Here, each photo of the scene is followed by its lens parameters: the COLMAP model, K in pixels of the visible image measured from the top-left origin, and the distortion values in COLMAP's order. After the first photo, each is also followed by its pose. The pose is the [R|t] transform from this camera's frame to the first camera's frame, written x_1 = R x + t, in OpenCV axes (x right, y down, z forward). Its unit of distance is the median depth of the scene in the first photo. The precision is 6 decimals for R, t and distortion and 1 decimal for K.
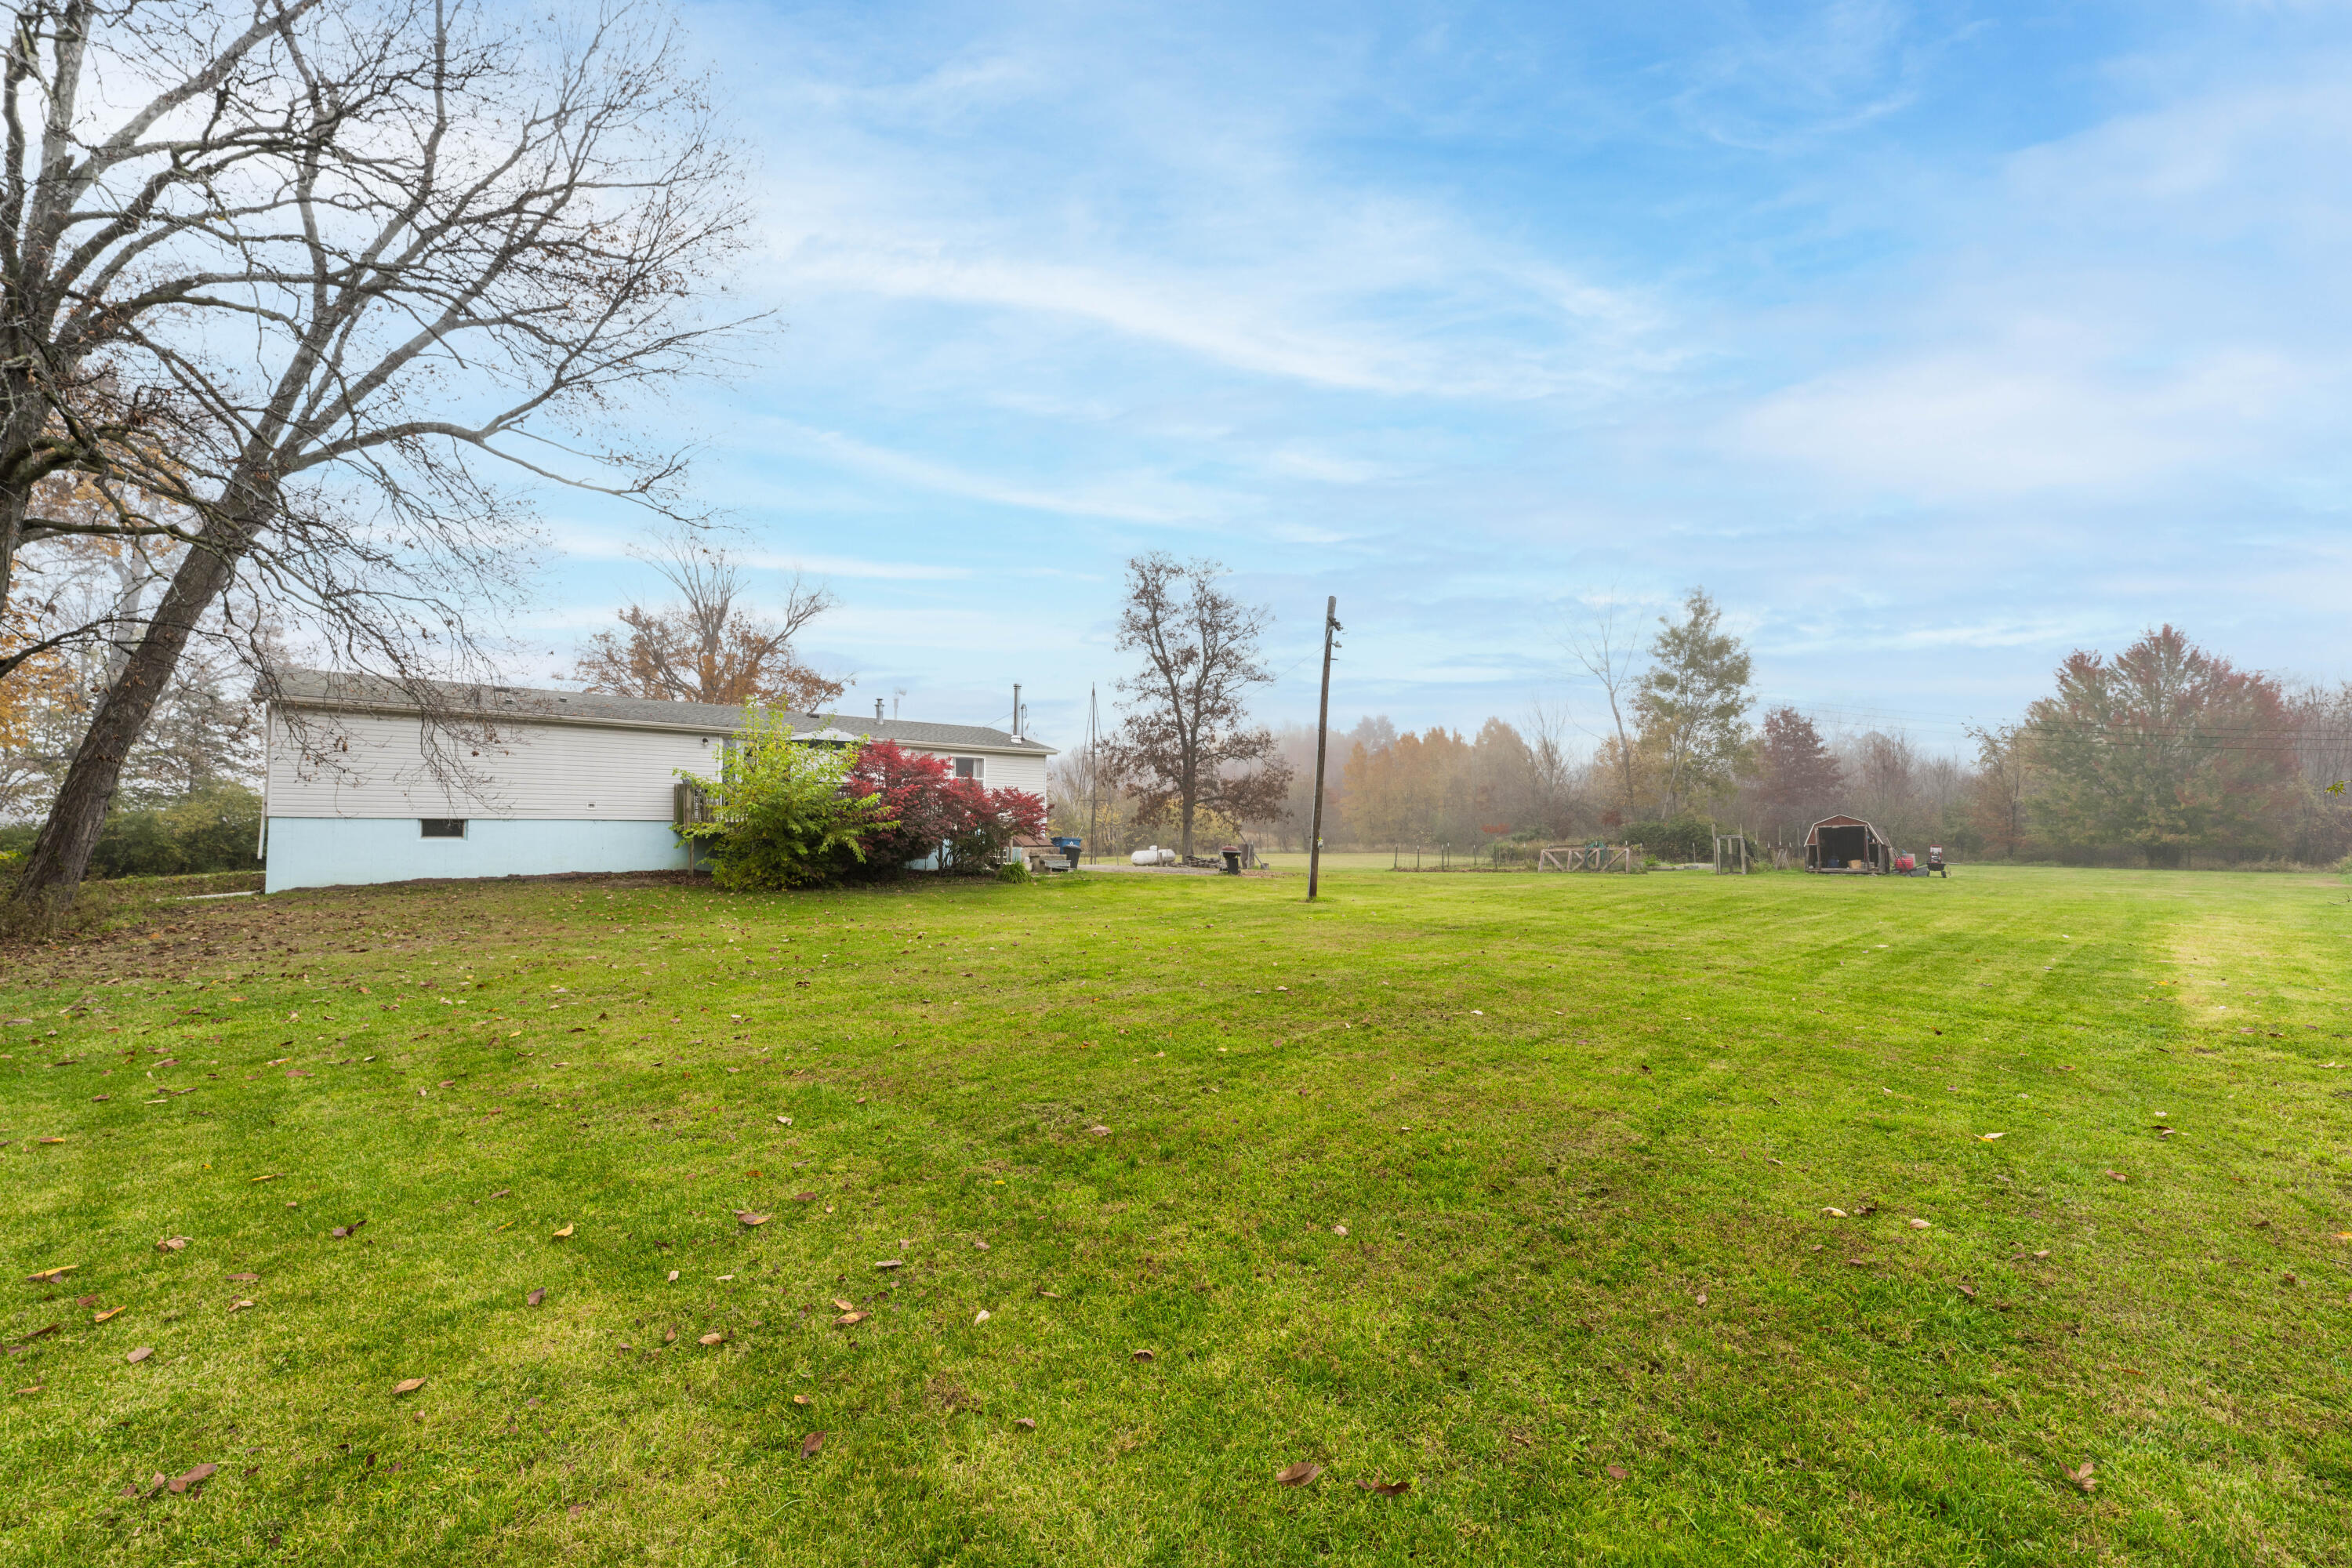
lens RADIAL K [[976.2, 0, 1161.9], [0, 976.2, 777.9], [0, 0, 1]] dist [-0.004801, 0.001043]
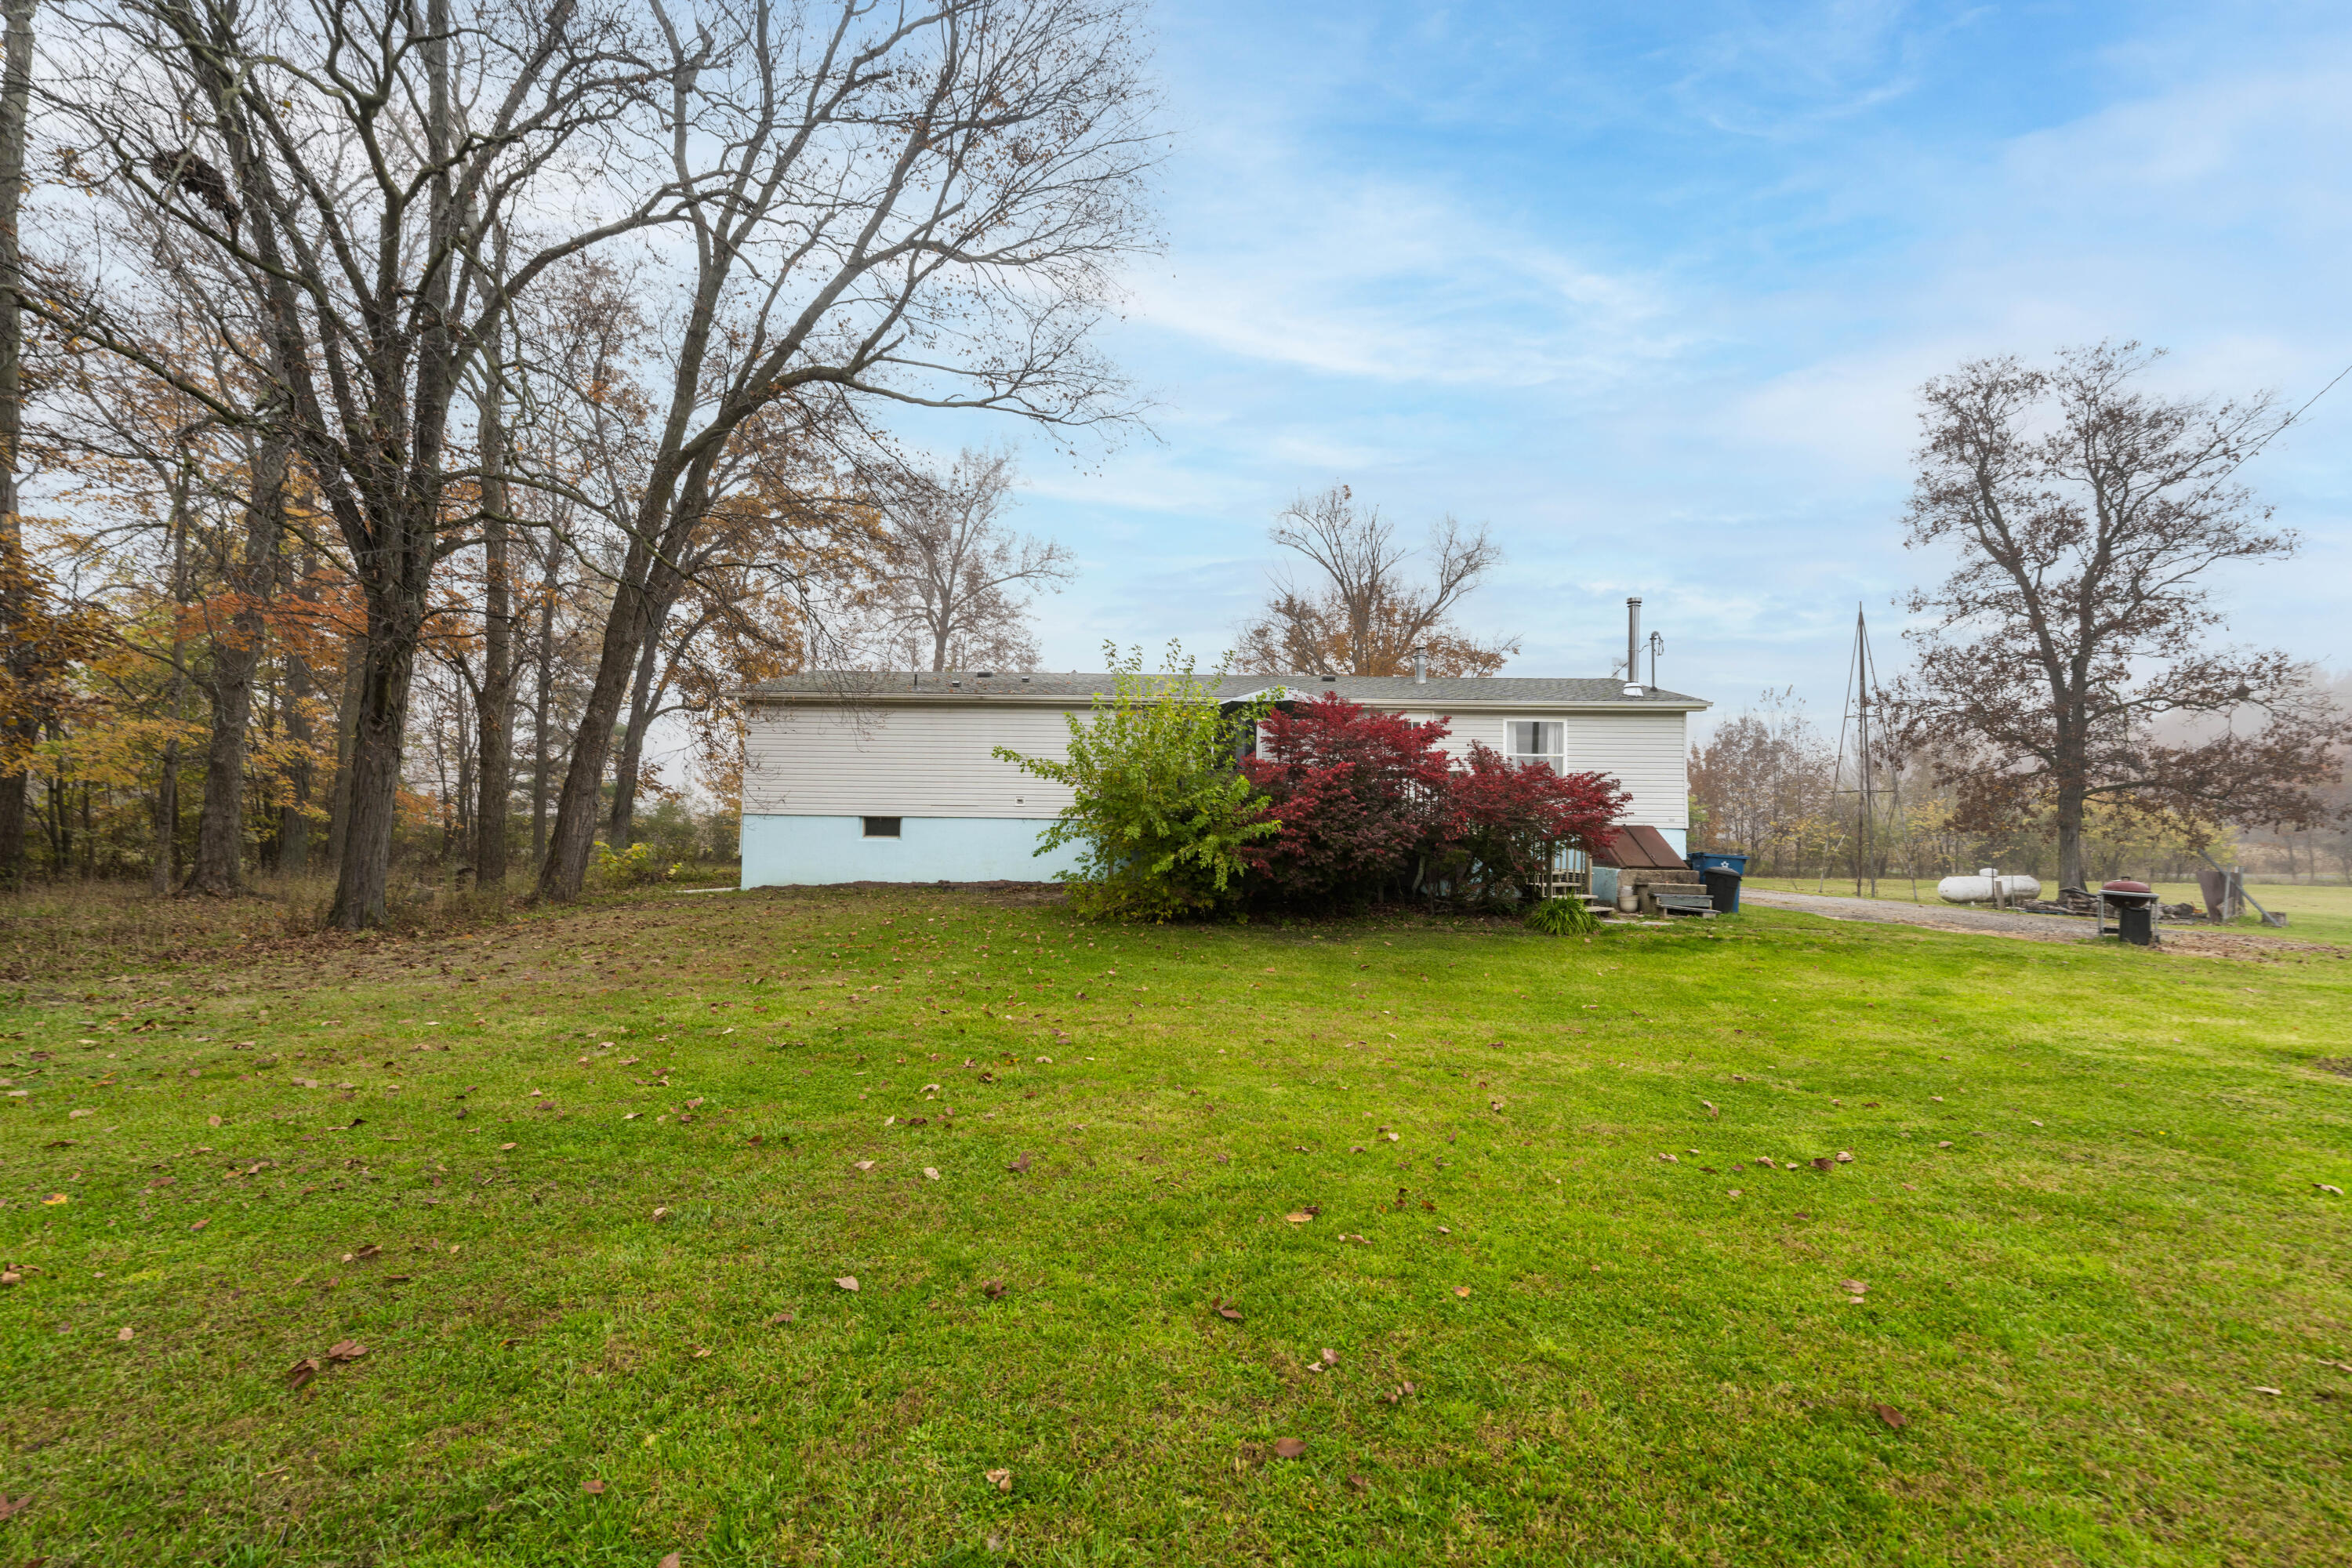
lens RADIAL K [[976.2, 0, 1192.4], [0, 976.2, 782.1], [0, 0, 1]] dist [-0.004801, 0.001043]
pose [[0.723444, -0.020260, -0.690086, 0.047771], [0.023623, 0.999710, -0.004585, 0.009728], [0.689979, -0.012985, 0.723713, 0.251121]]
